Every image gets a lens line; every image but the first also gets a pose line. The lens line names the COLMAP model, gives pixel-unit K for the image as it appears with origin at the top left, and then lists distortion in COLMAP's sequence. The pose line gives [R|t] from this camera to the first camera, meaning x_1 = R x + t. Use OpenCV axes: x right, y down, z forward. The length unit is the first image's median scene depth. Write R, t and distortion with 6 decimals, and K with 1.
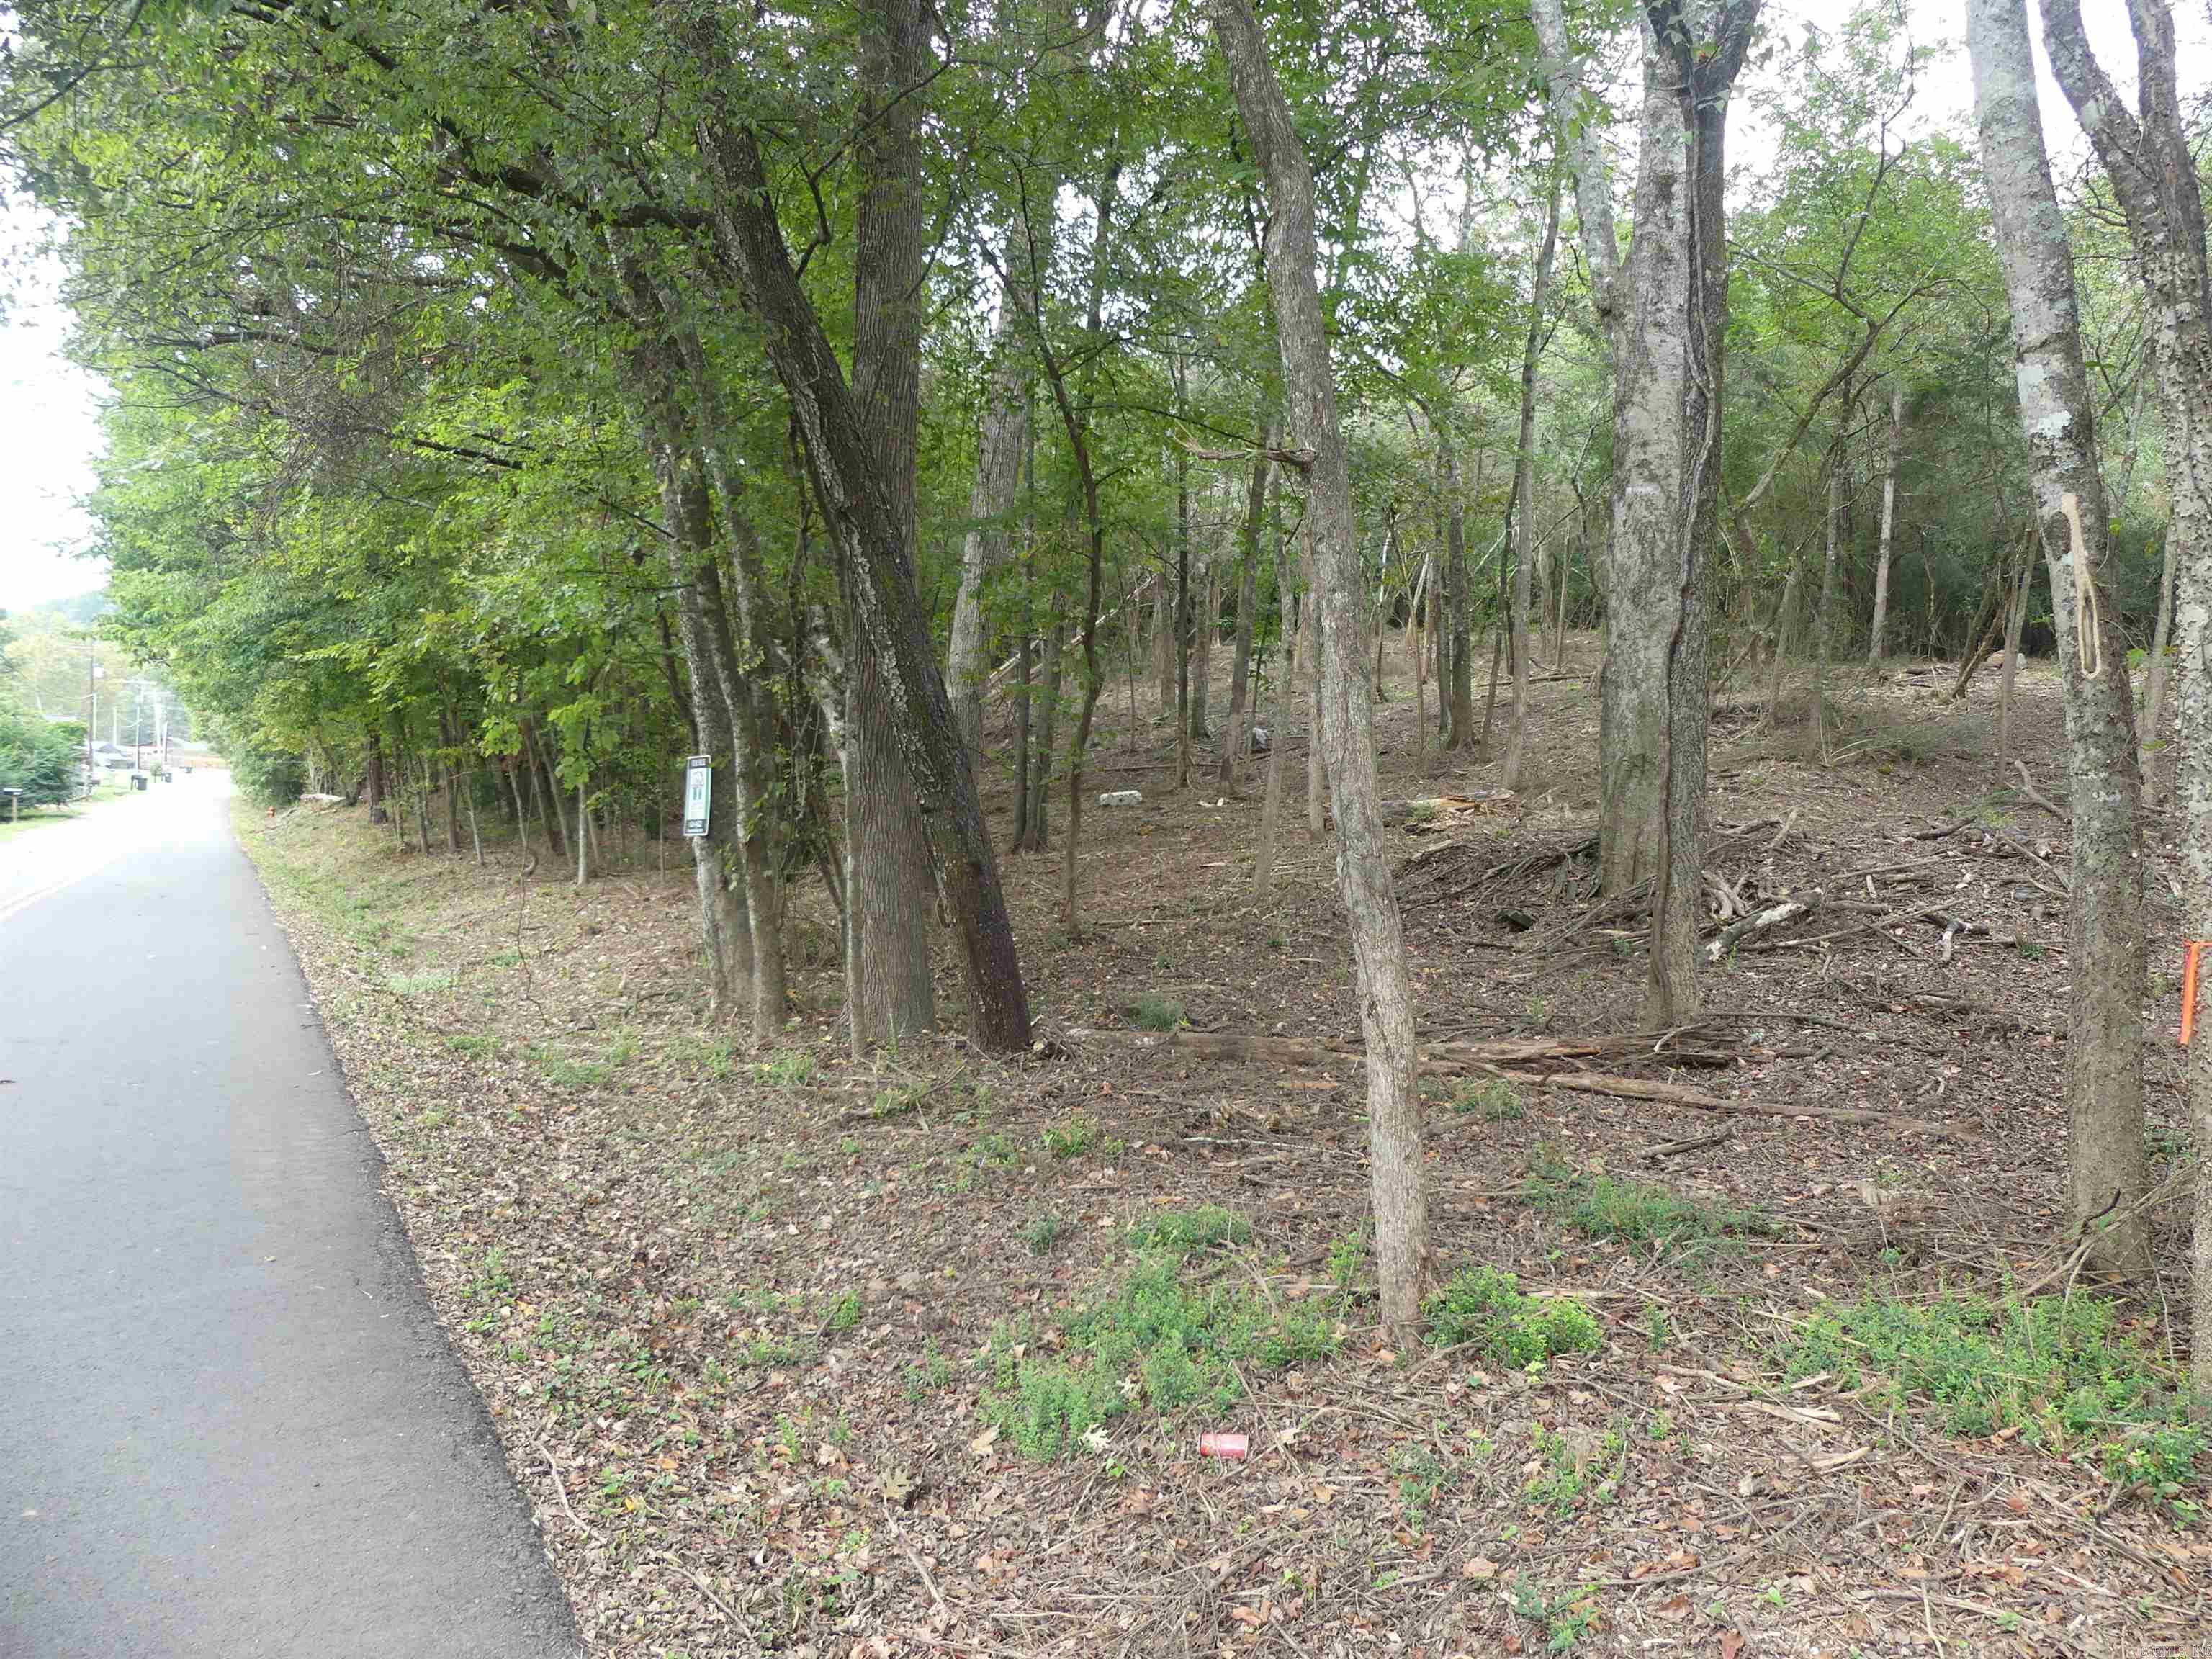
lens RADIAL K [[1594.2, 0, 1106.0], [0, 1594.2, 829.5], [0, 0, 1]] dist [-0.031797, 0.013892]
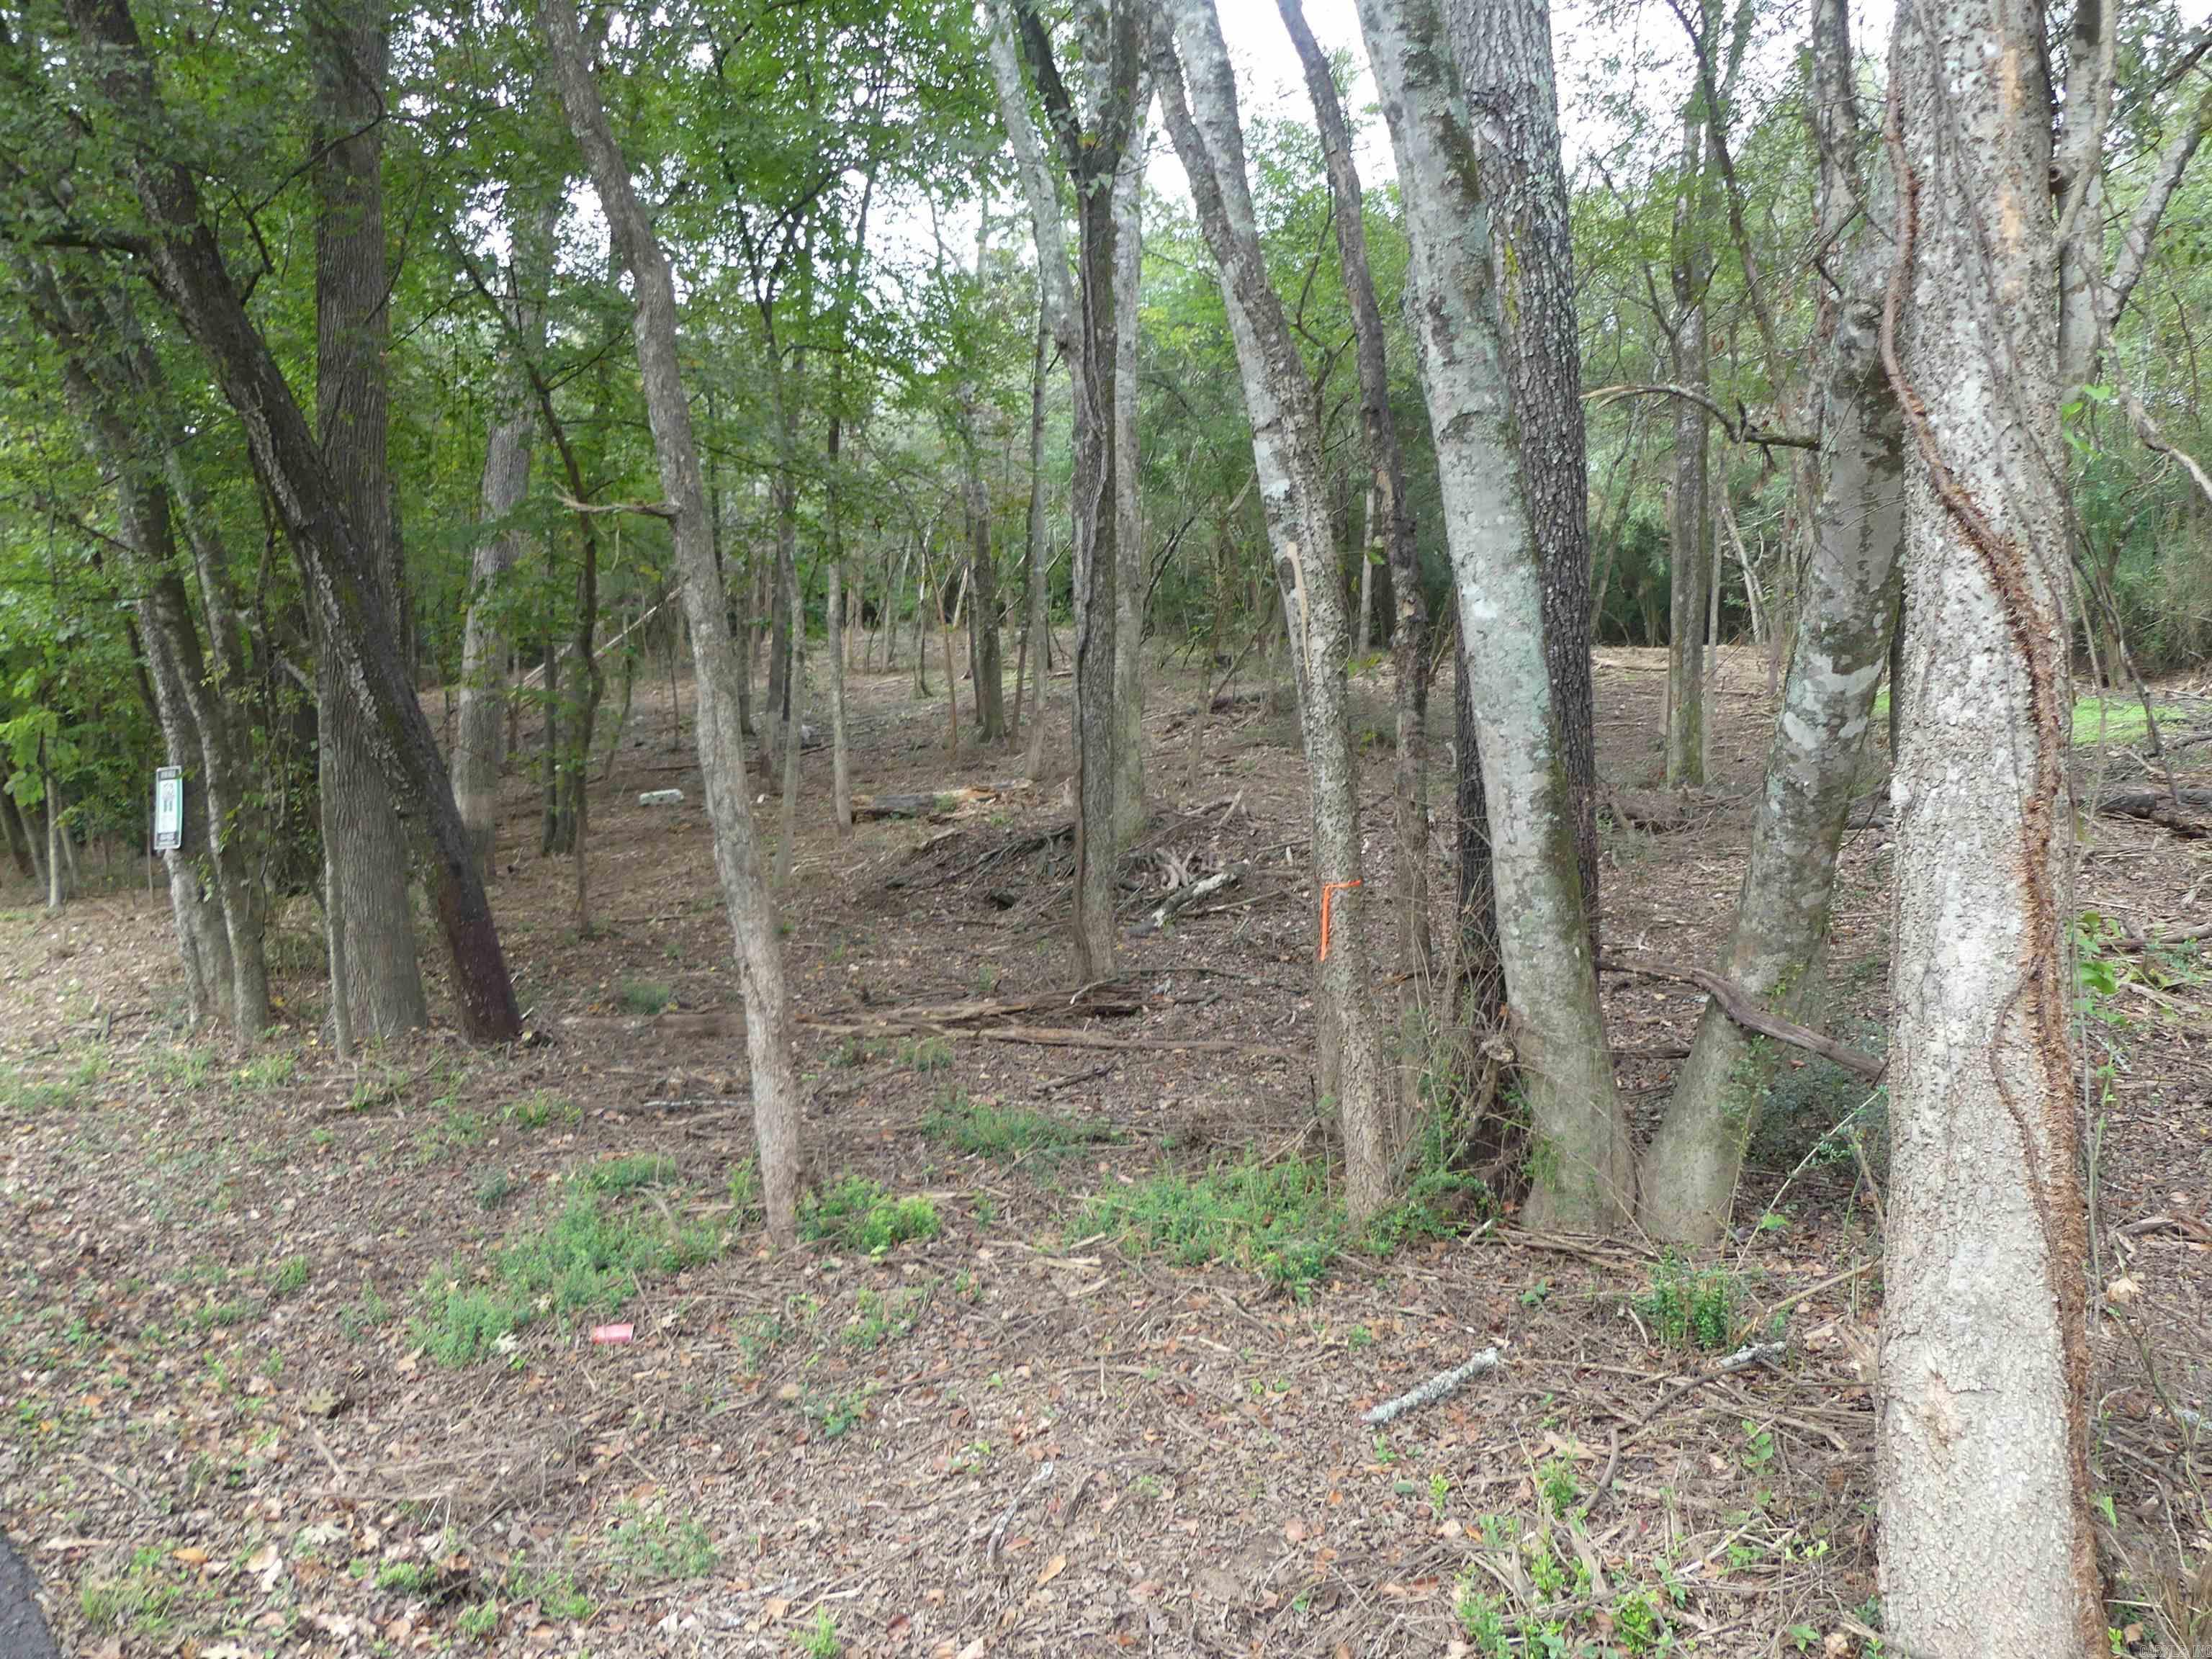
lens RADIAL K [[1643.3, 0, 1100.3], [0, 1643.3, 824.1], [0, 0, 1]] dist [-0.018512, 0.042583]
pose [[0.971147, -0.031740, 0.236360, 0.095770], [0.031675, 0.999490, 0.004073, 0.004494], [-0.236369, 0.003531, 0.971657, -0.189262]]
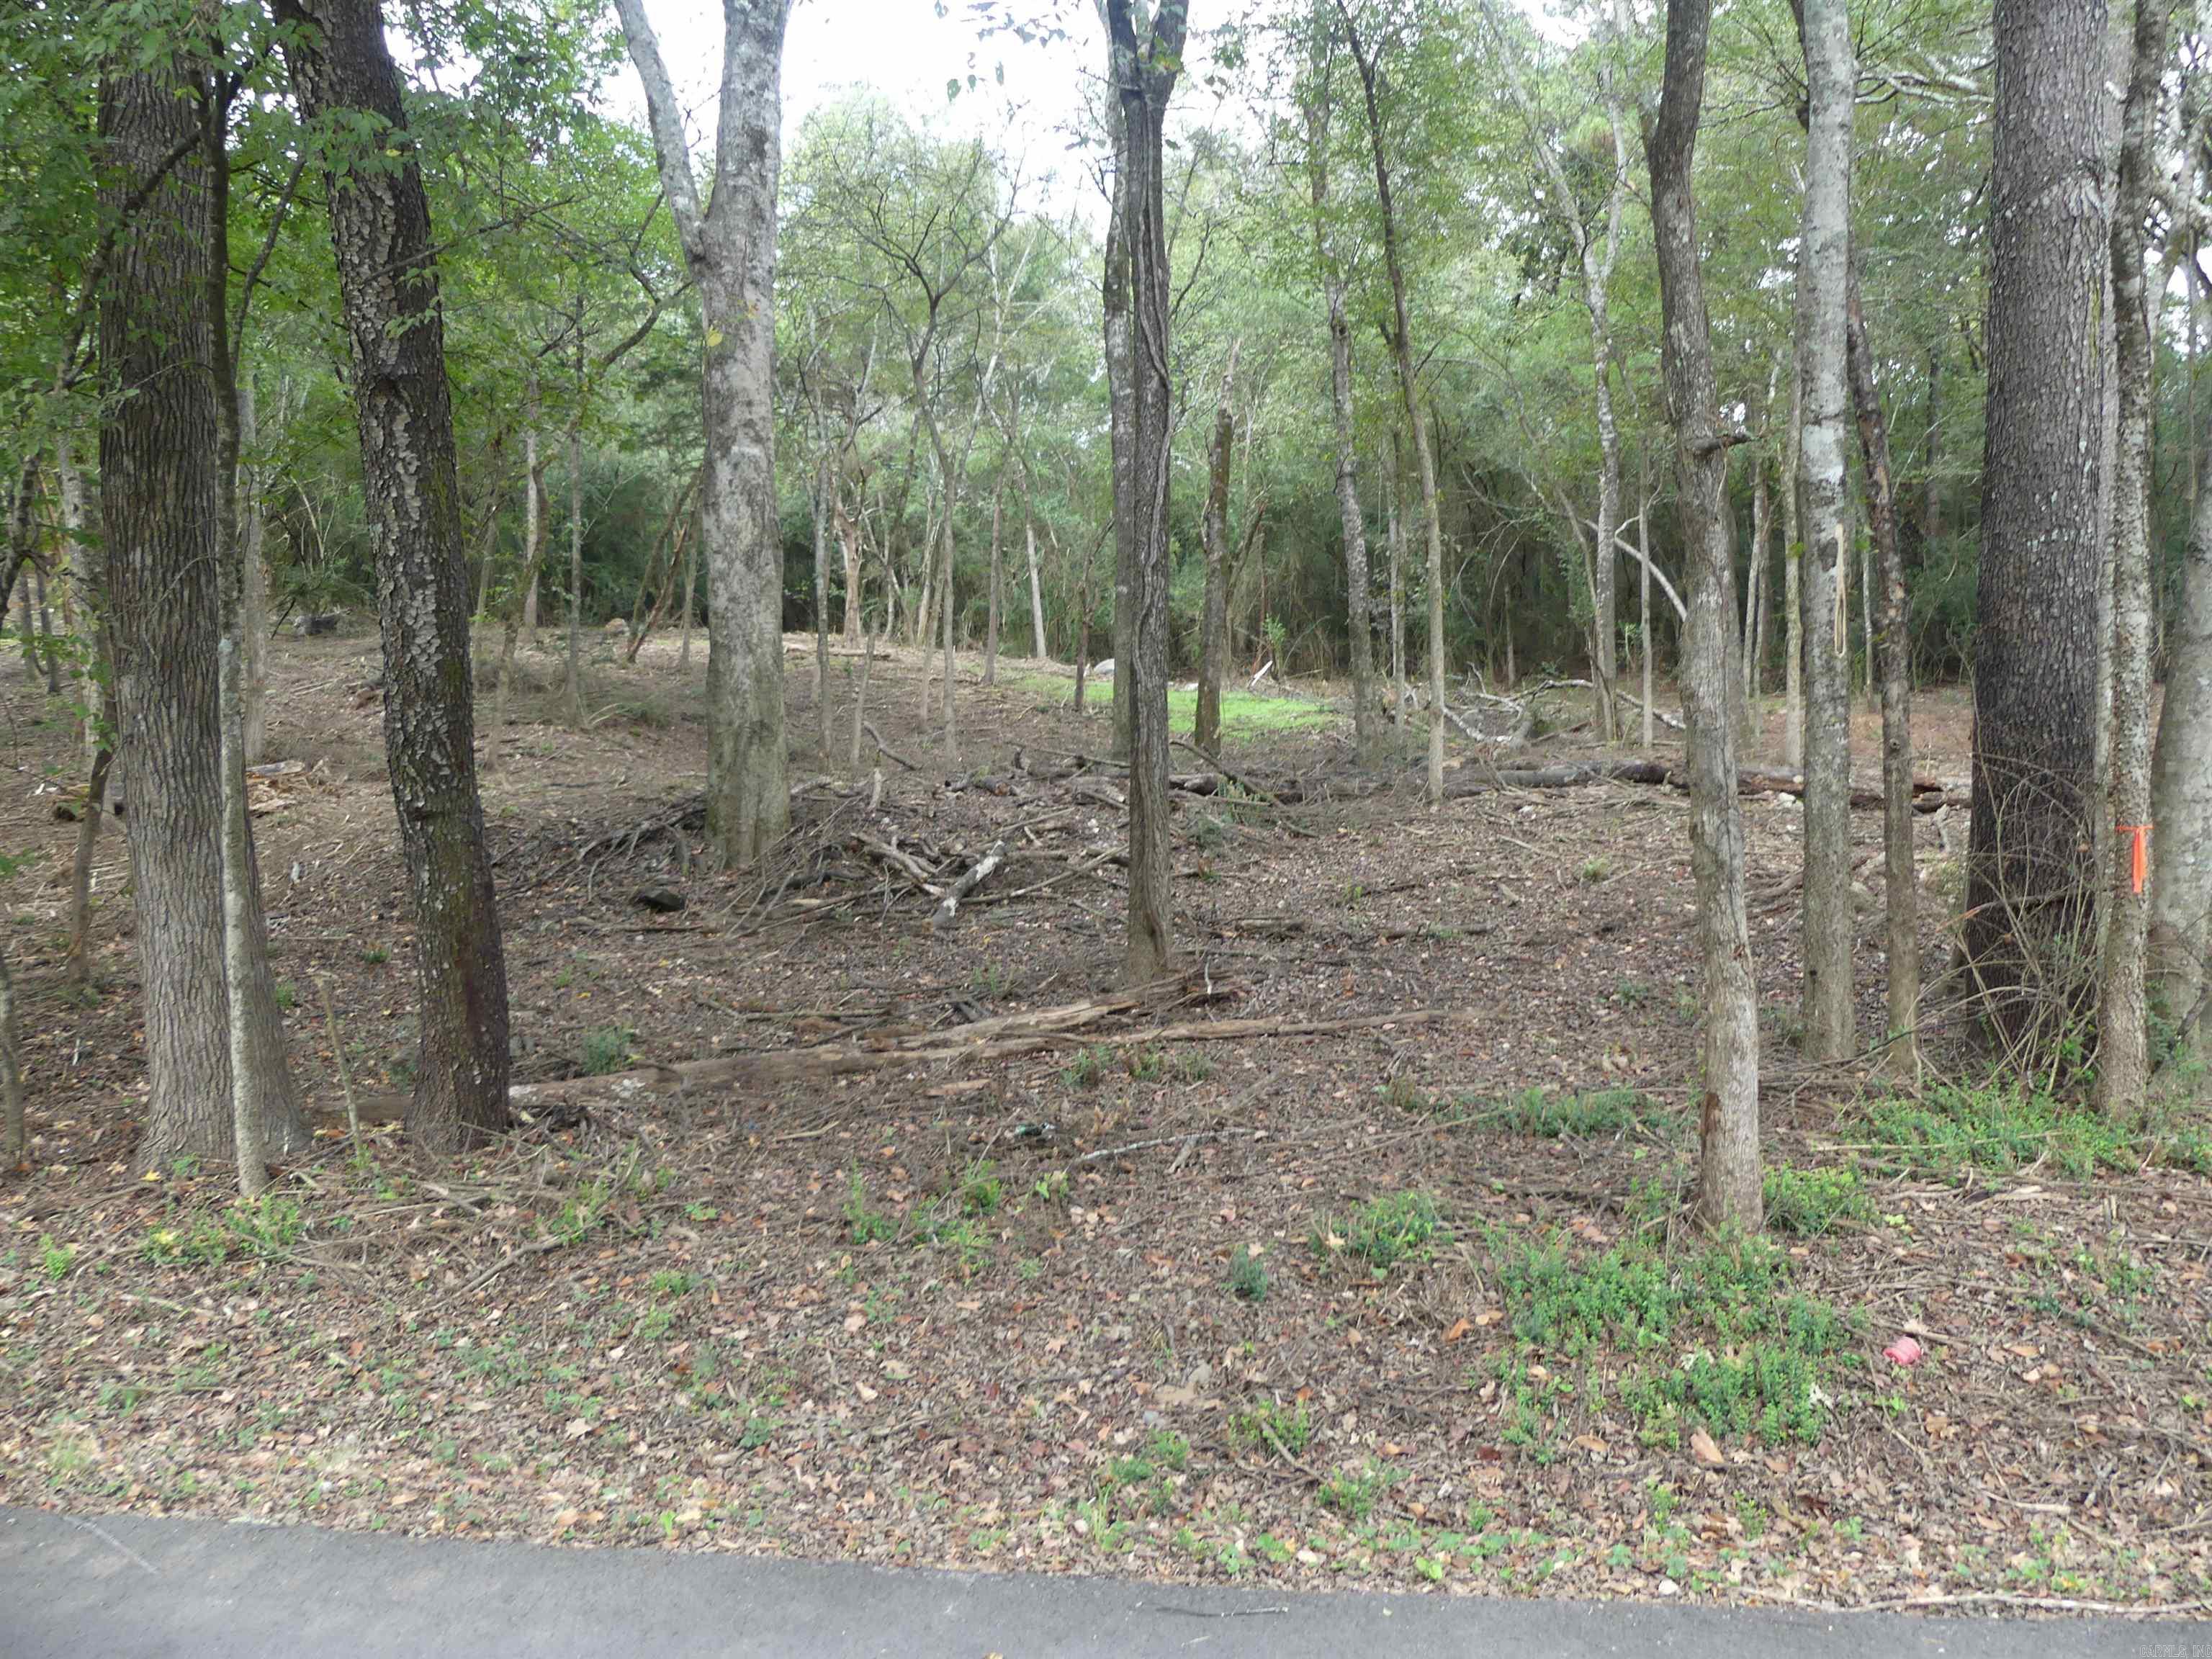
lens RADIAL K [[1643.3, 0, 1100.3], [0, 1643.3, 824.1], [0, 0, 1]] dist [-0.018512, 0.042583]
pose [[0.652746, -0.059693, 0.755221, -0.664162], [0.048356, 0.998141, 0.037098, -0.023942], [-0.756032, 0.012304, 0.654419, 0.389338]]
